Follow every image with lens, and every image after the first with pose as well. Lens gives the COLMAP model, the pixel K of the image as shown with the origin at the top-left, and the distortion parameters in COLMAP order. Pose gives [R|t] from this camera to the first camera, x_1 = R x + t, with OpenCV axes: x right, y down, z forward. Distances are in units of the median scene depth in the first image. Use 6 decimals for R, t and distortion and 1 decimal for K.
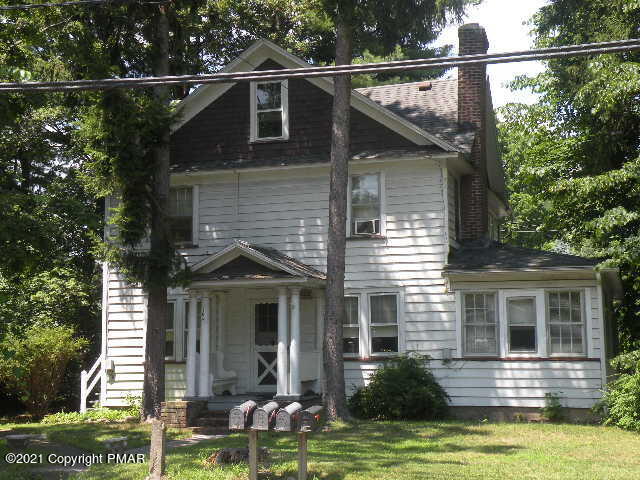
lens RADIAL K [[1038.2, 0, 320.0], [0, 1038.2, 240.0], [0, 0, 1]] dist [0.279850, -0.040709]
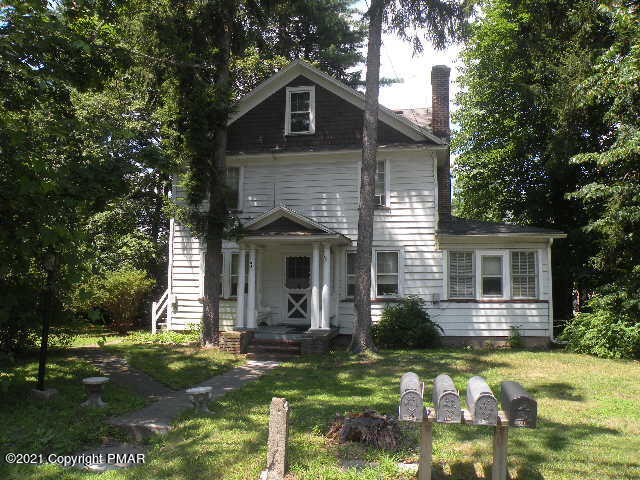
lens RADIAL K [[499.4, 0, 319.9], [0, 499.4, 247.3], [0, 0, 1]] dist [-0.102352, 0.000343]
pose [[0.993136, 0.027767, 0.113621, -0.096997], [-0.030448, 0.999296, 0.021931, 0.036321], [-0.112932, -0.025240, 0.993282, 0.391503]]
